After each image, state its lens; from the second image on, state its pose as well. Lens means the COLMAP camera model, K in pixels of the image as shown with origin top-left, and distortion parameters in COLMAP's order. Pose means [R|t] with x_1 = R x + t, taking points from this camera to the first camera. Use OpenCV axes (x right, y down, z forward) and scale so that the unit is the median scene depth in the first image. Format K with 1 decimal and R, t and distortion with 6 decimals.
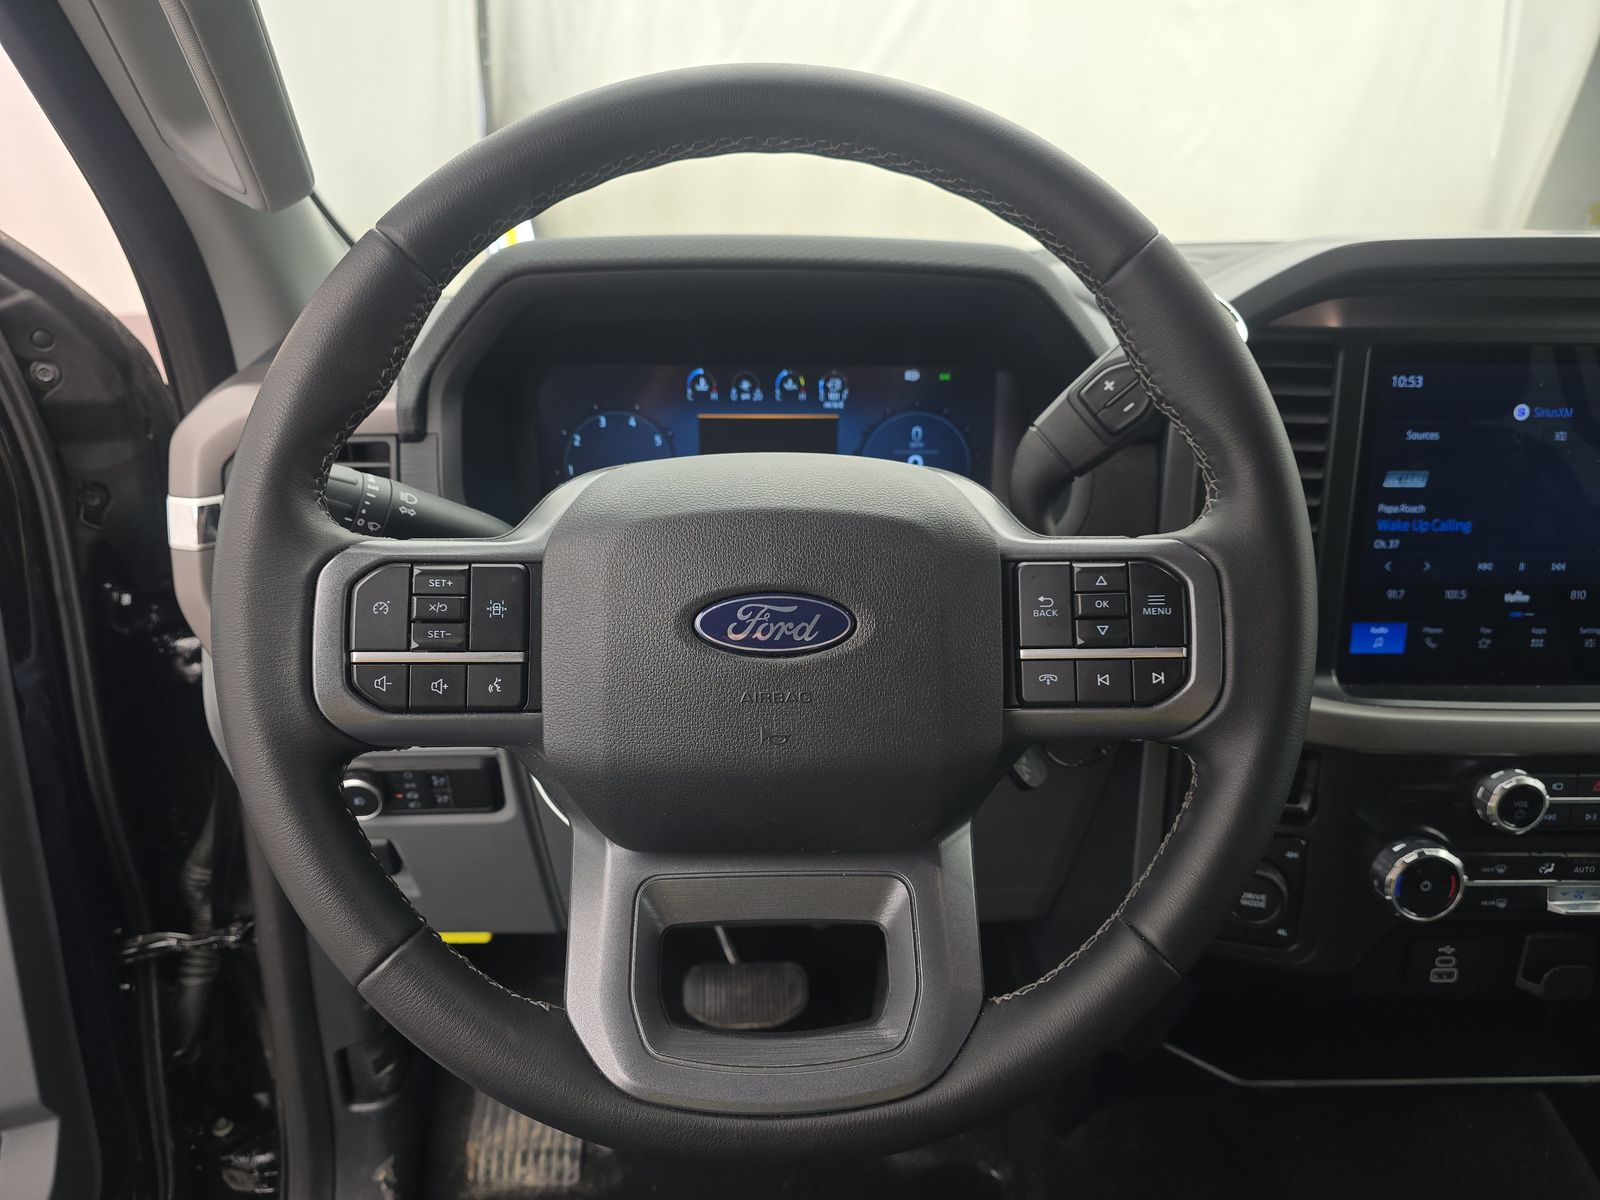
lens RADIAL K [[1100.9, 0, 800.0], [0, 1100.9, 600.0], [0, 0, 1]] dist [0.077701, -0.079382]
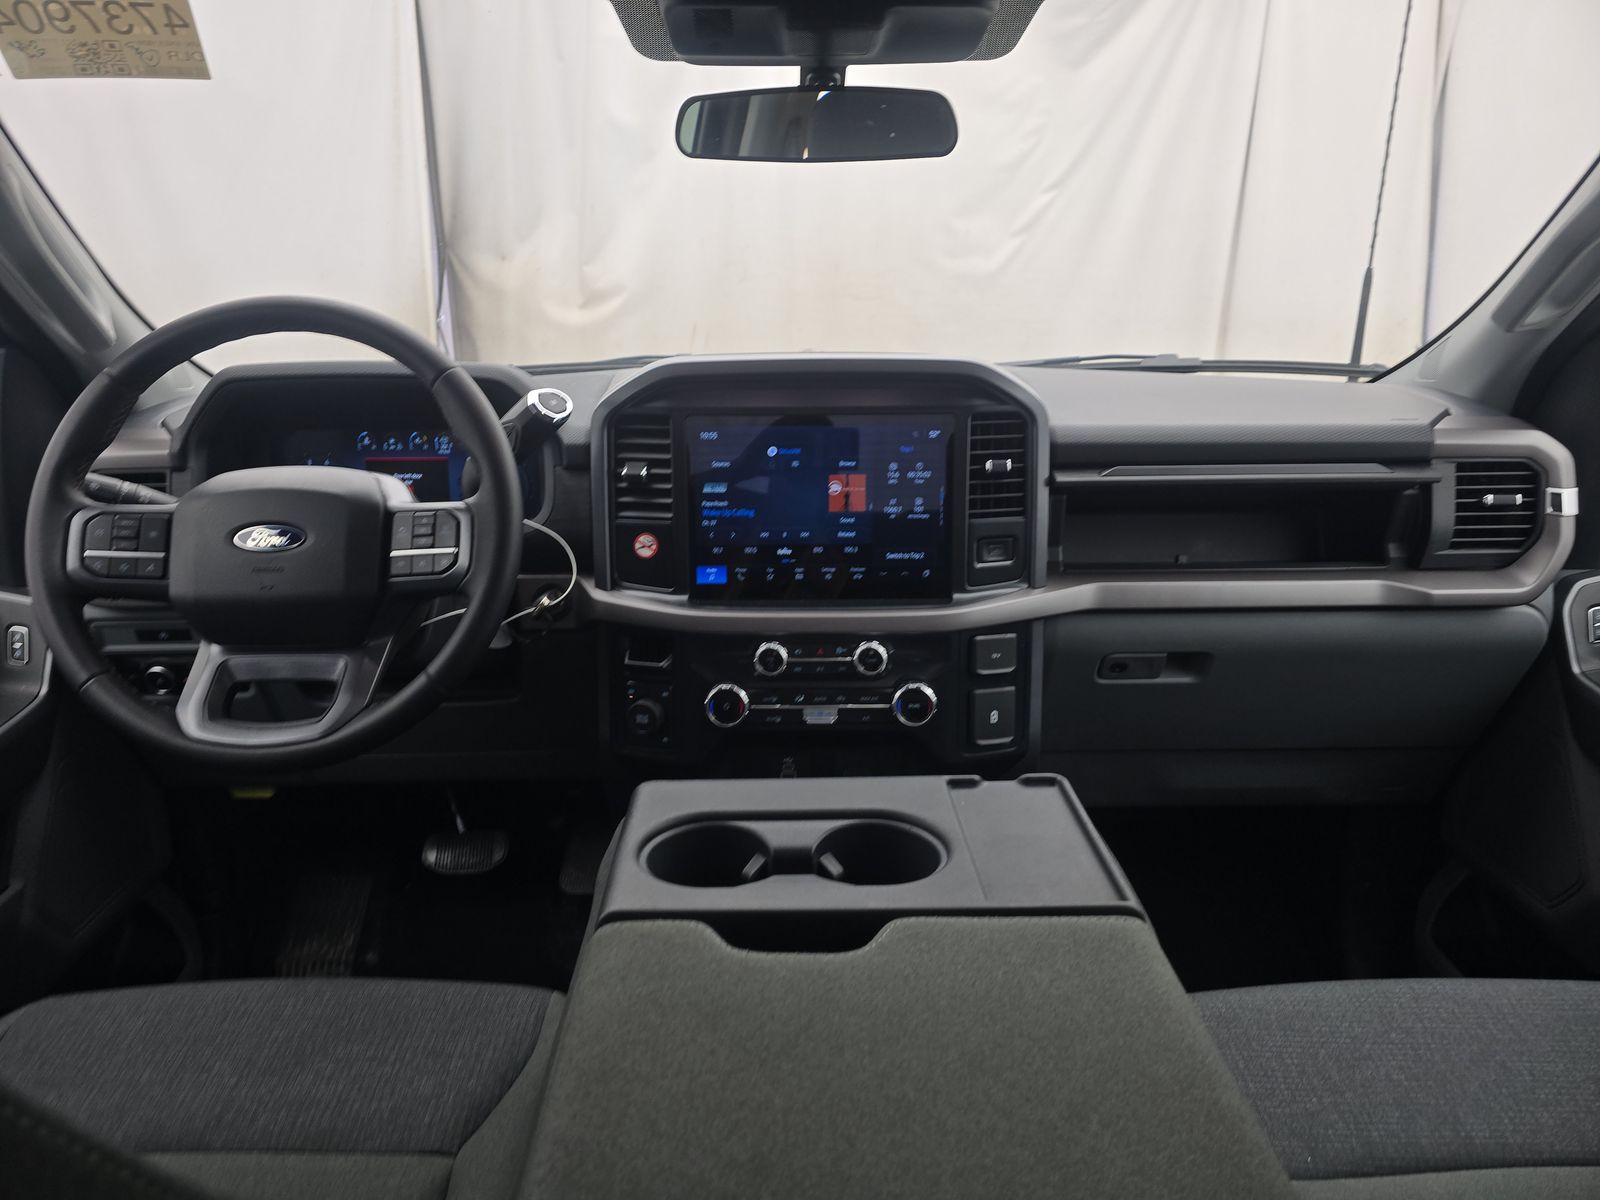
lens RADIAL K [[1100.9, 0, 800.0], [0, 1100.9, 600.0], [0, 0, 1]] dist [0.077701, -0.079382]
pose [[0.999782, -0.010356, -0.018122, 0.695992], [0.009167, 0.997874, -0.064530, 0.193674], [0.018752, 0.064350, 0.997751, -0.797289]]
